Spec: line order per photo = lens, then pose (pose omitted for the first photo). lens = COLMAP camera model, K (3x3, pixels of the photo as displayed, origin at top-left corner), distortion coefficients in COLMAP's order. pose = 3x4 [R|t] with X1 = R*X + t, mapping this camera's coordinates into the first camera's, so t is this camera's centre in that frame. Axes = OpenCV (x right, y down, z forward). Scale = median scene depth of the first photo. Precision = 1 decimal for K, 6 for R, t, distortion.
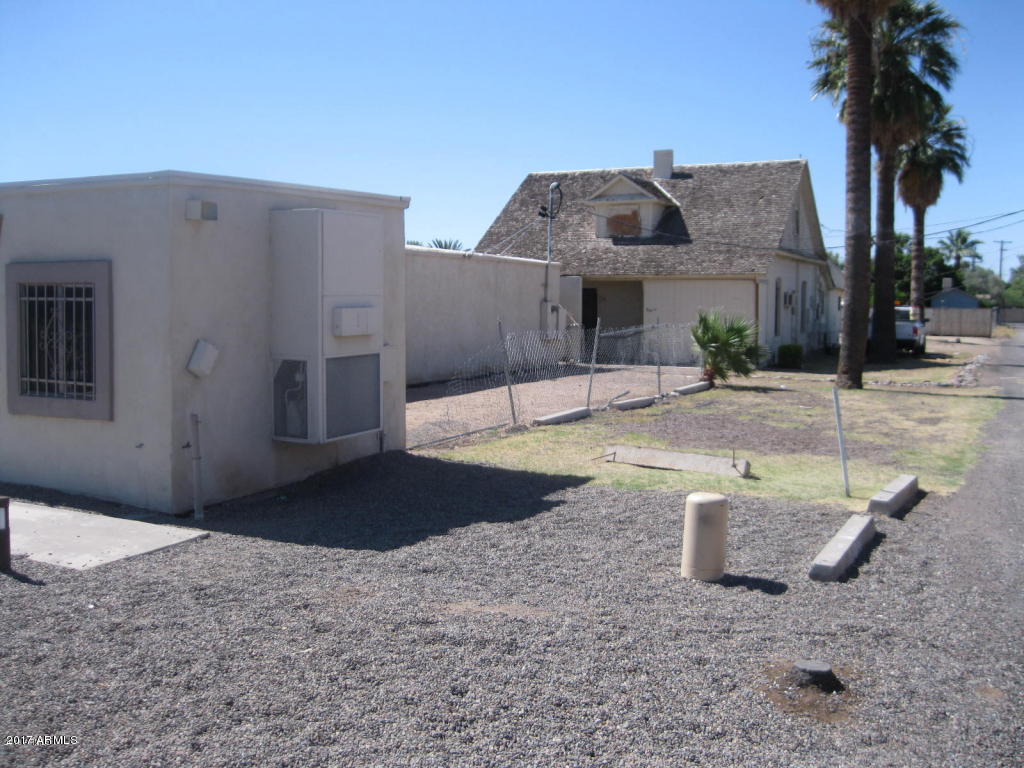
lens RADIAL K [[1005.4, 0, 512.0], [0, 1005.4, 384.0], [0, 0, 1]] dist [-0.100518, -0.010009]
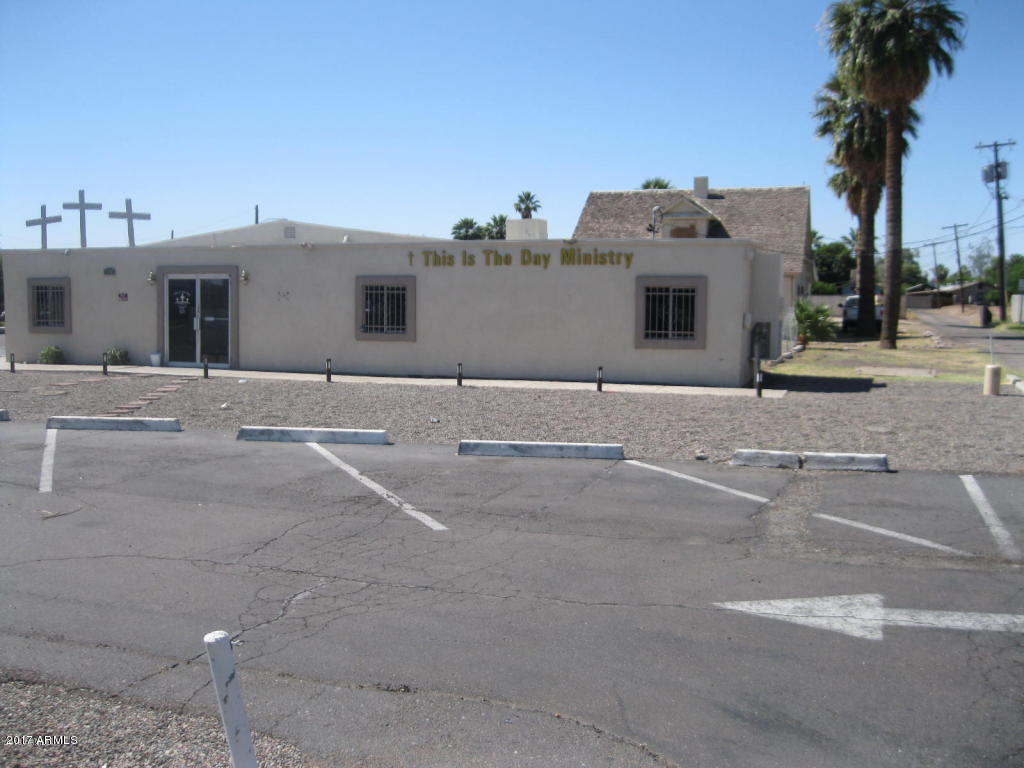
lens RADIAL K [[1048.2, 0, 512.0], [0, 1048.2, 384.0], [0, 0, 1]] dist [-0.112685, 0.004451]
pose [[0.989503, -0.019073, 0.143246, -0.316081], [0.018258, 0.999809, 0.006999, 0.024687], [-0.143352, -0.004310, 0.989662, -0.336885]]
